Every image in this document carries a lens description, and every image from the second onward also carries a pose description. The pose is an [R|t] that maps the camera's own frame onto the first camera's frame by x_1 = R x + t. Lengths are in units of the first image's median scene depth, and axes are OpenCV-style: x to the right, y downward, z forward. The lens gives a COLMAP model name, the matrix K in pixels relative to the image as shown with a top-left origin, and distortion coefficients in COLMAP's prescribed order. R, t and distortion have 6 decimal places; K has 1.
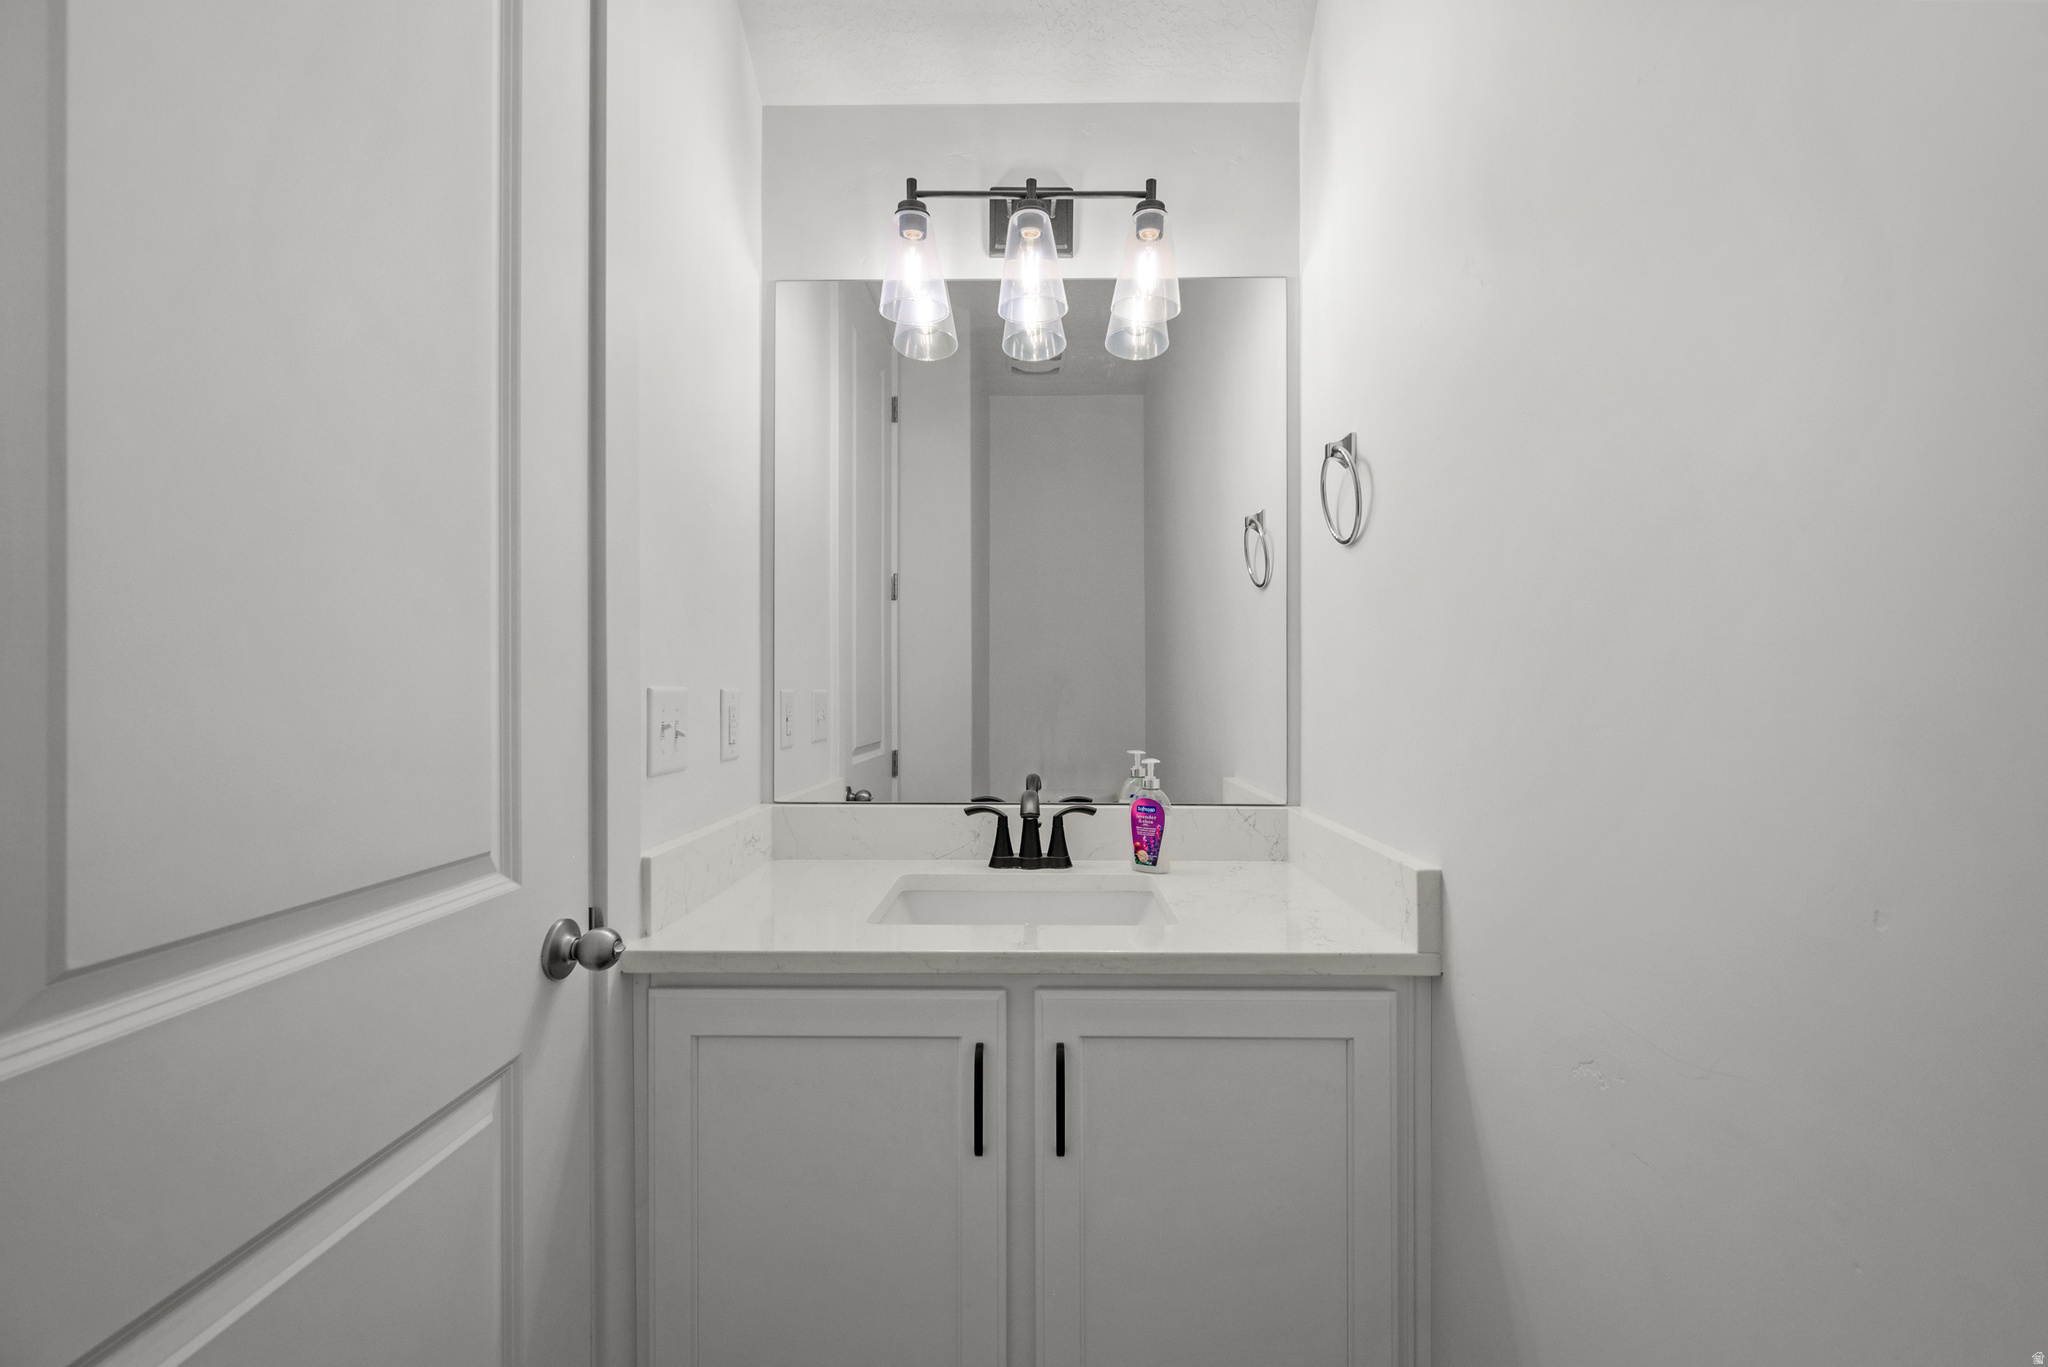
lens RADIAL K [[783.9, 0, 1020.3], [0, 783.9, 702.7], [0, 0, 1]] dist [-0.023550, -0.000038]
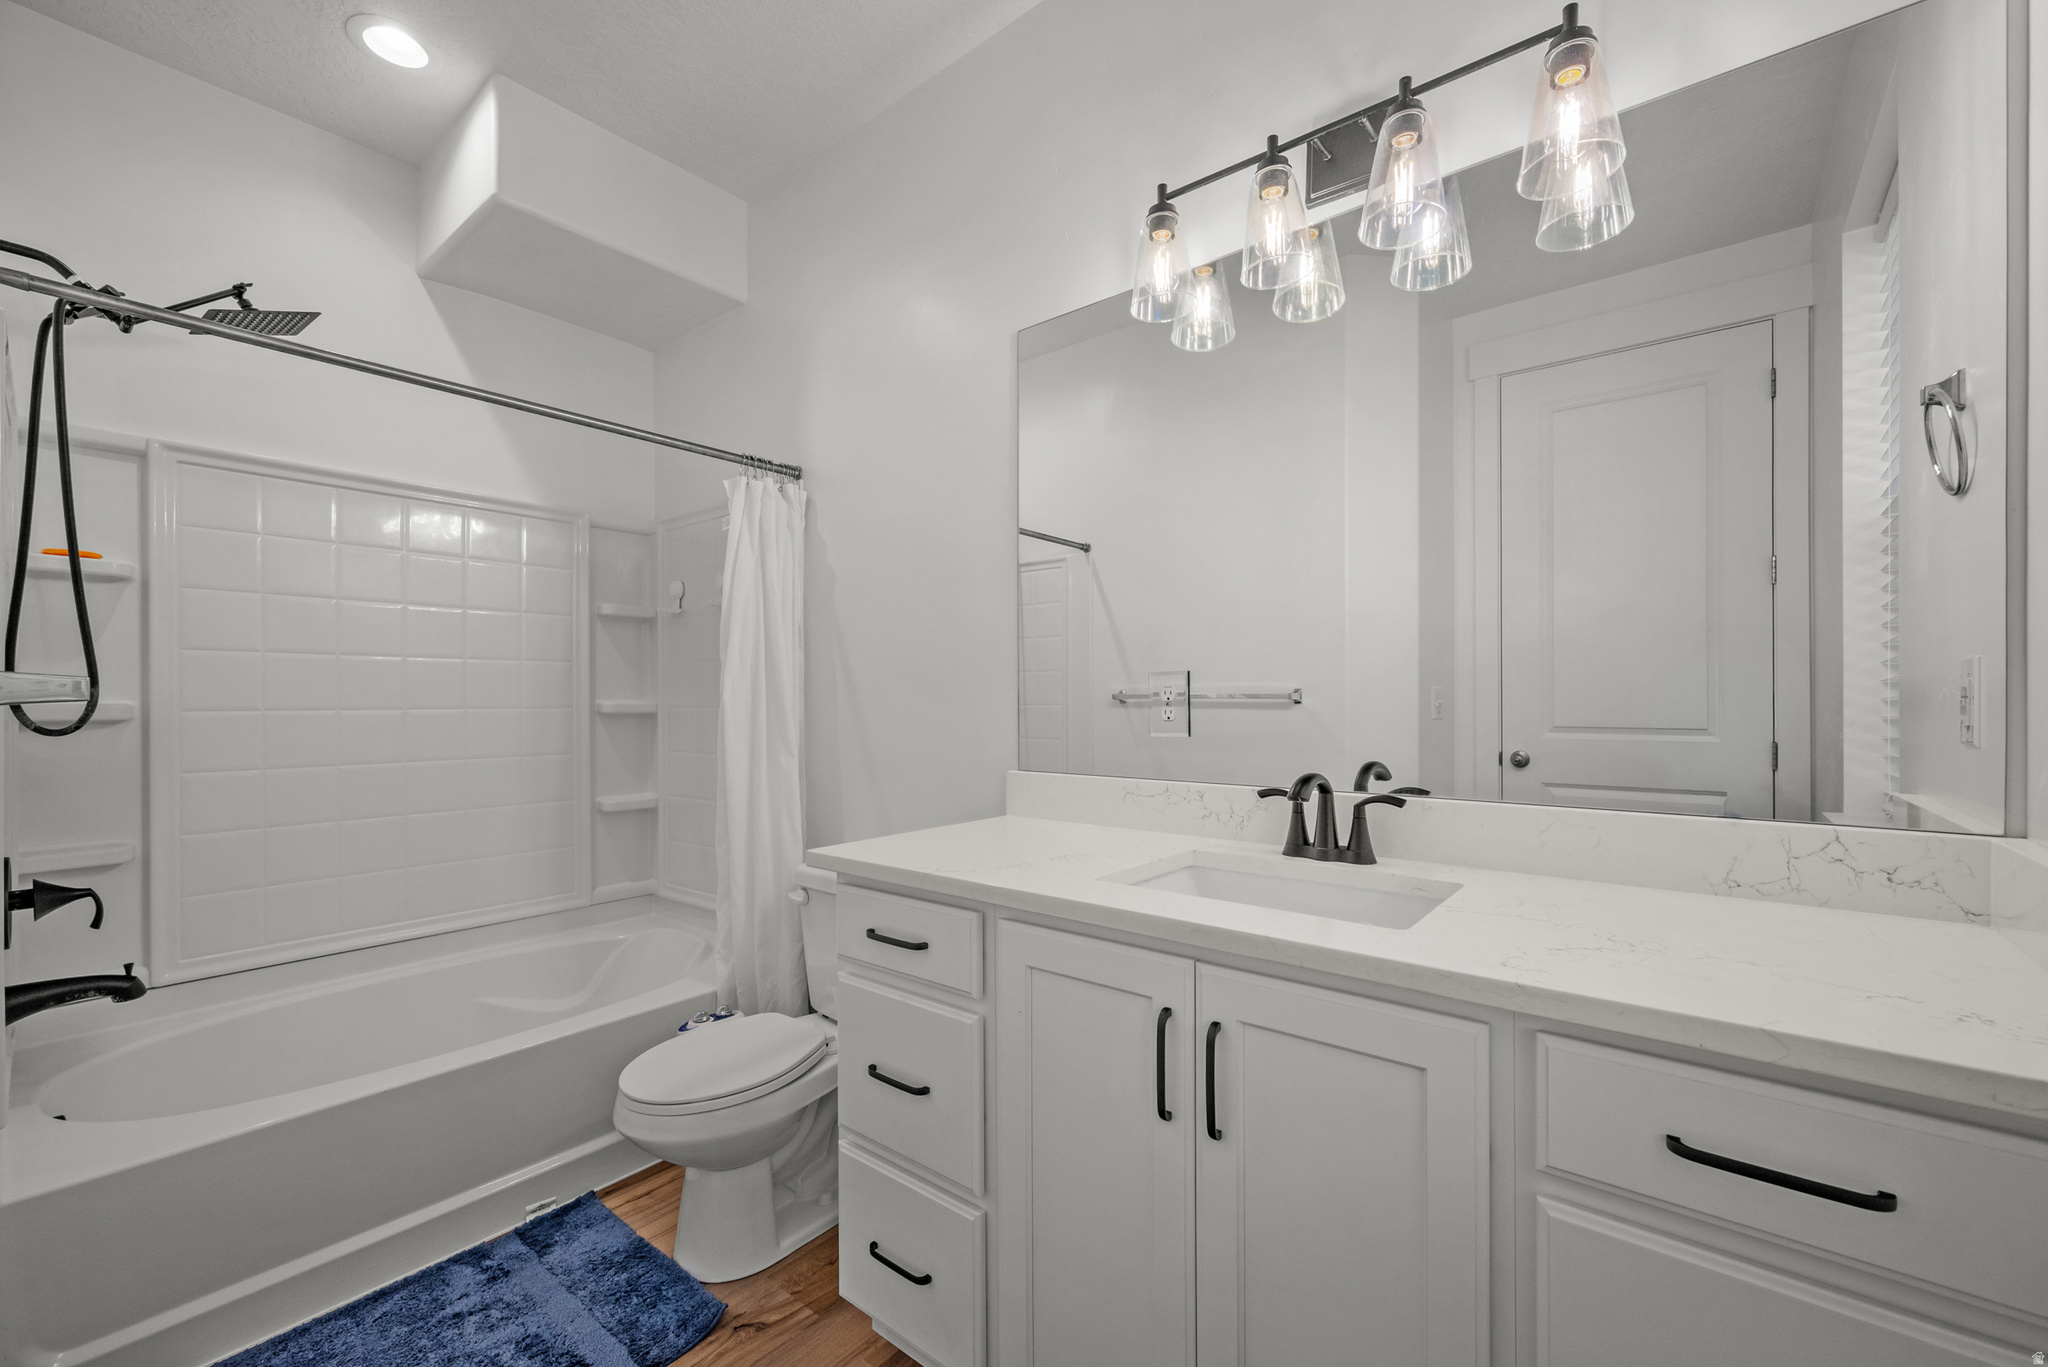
lens RADIAL K [[841.6, 0, 1026.1], [0, 841.6, 690.2], [0, 0, 1]] dist [0.000280, -0.000034]
pose [[0.786529, -0.004350, -0.617538, 0.349471], [0.011345, 0.999908, 0.007405, -0.001903], [0.617449, -0.012830, 0.786506, -0.007748]]
